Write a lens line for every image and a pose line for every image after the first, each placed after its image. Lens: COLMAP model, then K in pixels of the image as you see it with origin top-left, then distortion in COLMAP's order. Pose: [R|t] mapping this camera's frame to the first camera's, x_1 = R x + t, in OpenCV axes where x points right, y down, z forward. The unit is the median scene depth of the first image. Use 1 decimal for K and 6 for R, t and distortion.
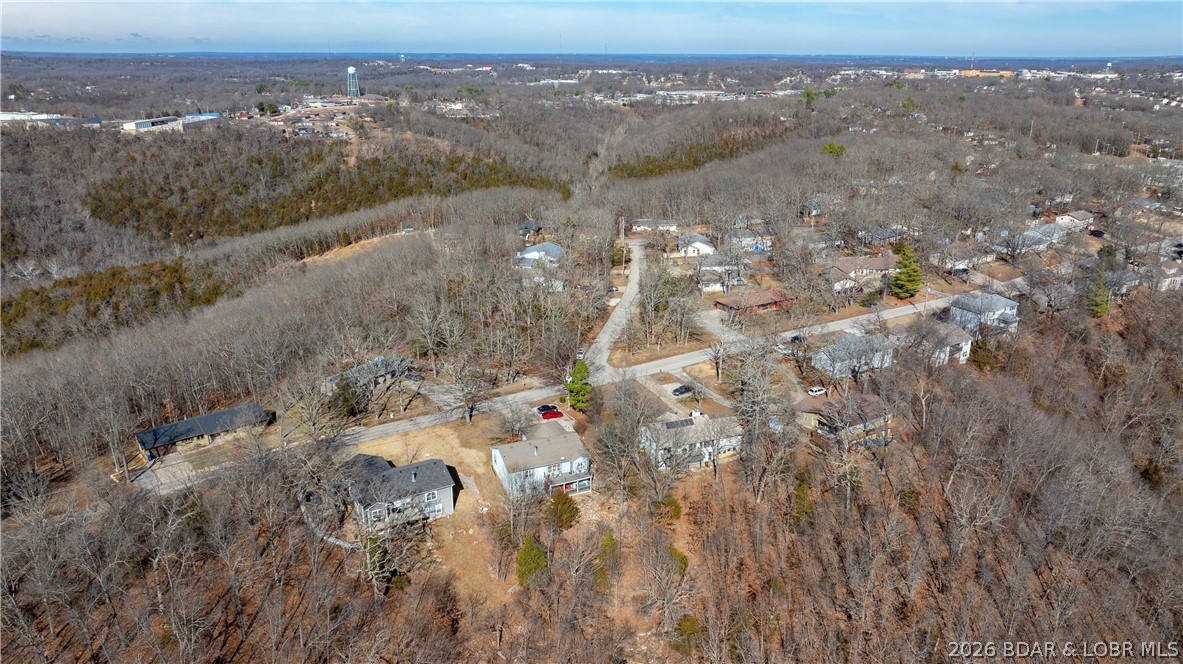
lens RADIAL K [[833.3, 0, 591.5], [0, 833.3, 332.0], [0, 0, 1]] dist [-0.053570, 0.068092]
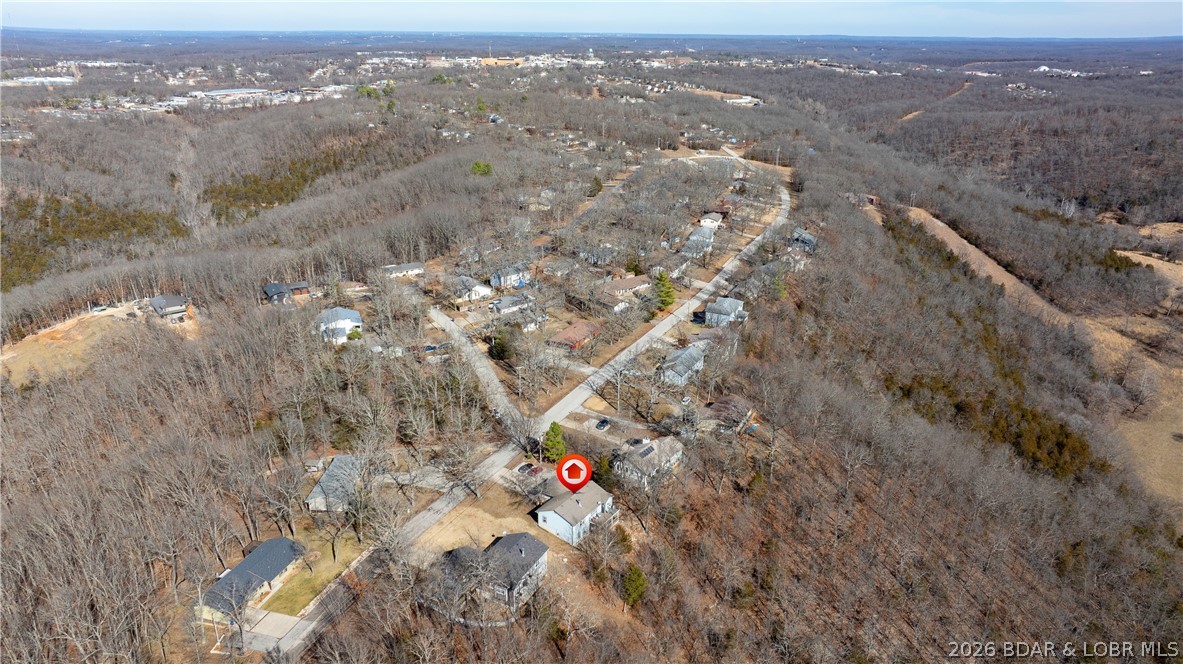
lens RADIAL K [[833.3, 0, 591.5], [0, 833.3, 332.0], [0, 0, 1]] dist [-0.053570, 0.068092]
pose [[0.836627, -0.186758, 0.514953, -0.122979], [0.171356, 0.982133, 0.077795, -0.039237], [-0.520282, 0.023155, 0.853681, -0.018356]]
